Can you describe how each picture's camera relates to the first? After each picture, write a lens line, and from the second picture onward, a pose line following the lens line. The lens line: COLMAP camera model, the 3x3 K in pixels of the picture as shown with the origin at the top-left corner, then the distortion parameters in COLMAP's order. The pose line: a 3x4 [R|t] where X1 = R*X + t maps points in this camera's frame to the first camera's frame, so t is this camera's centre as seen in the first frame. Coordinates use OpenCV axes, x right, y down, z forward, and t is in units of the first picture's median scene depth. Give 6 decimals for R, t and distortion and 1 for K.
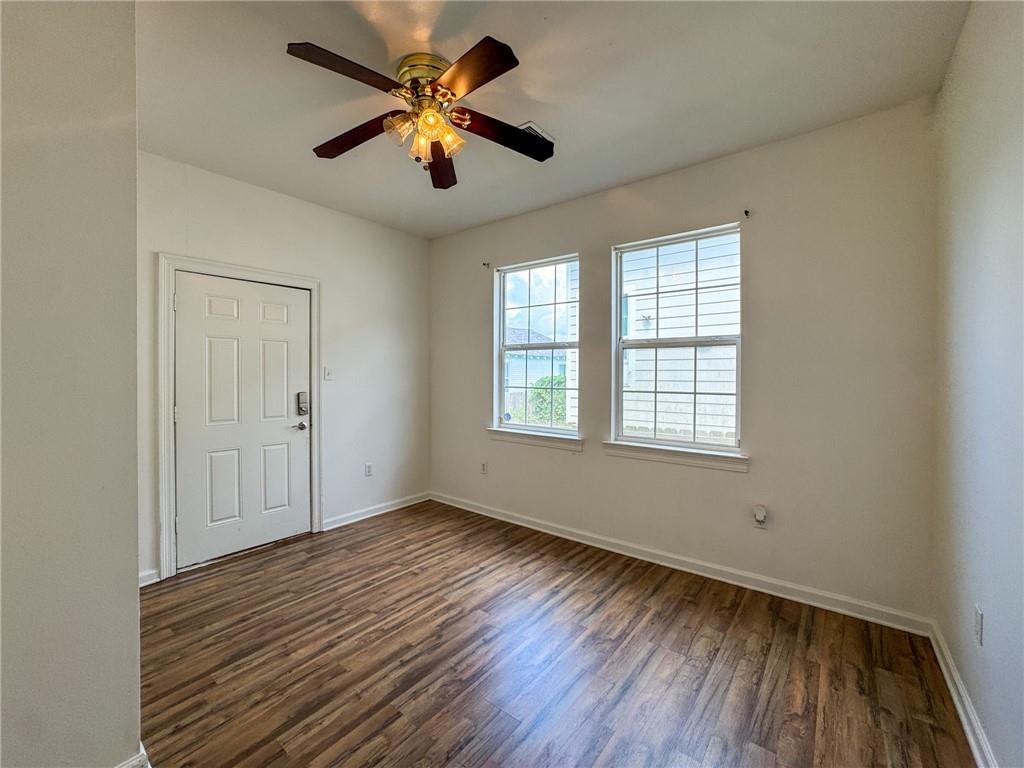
lens RADIAL K [[420.8, 0, 515.5], [0, 420.8, 376.5], [0, 0, 1]] dist [-0.009432, 0.003951]
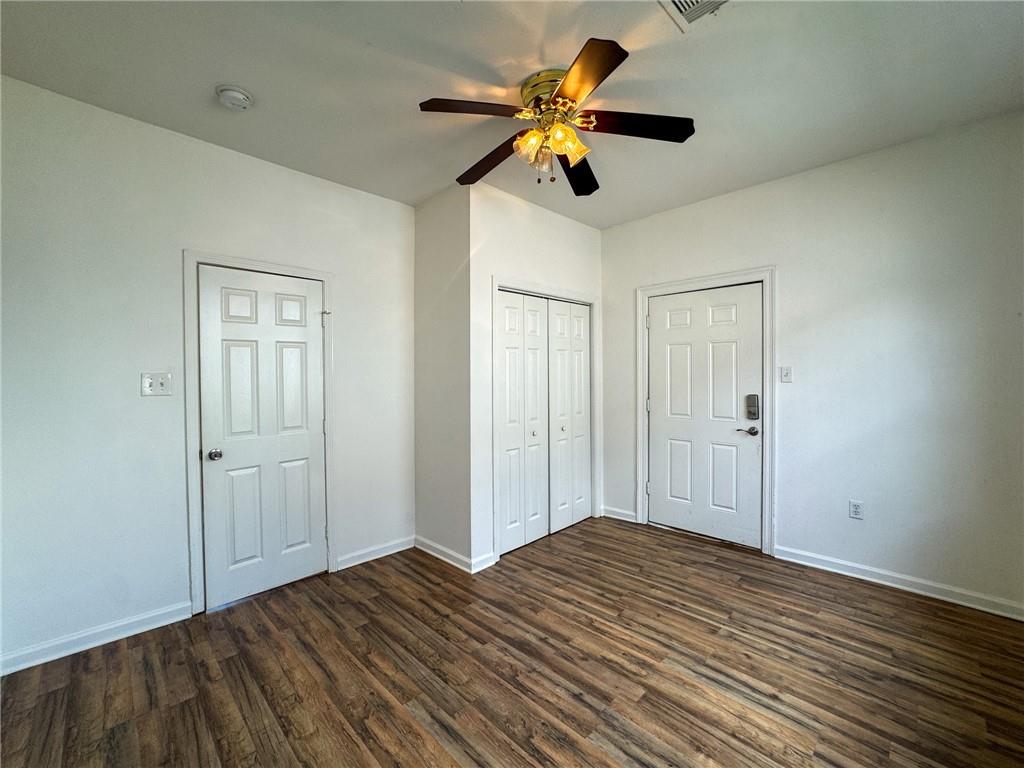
lens RADIAL K [[420.8, 0, 509.5], [0, 420.8, 384.3], [0, 0, 1]] dist [-0.009432, 0.003951]
pose [[-0.116672, 0.020029, -0.992969, 0.616060], [0.010674, 0.999764, 0.018912, -0.009533], [0.993113, -0.008393, -0.116858, 0.775199]]
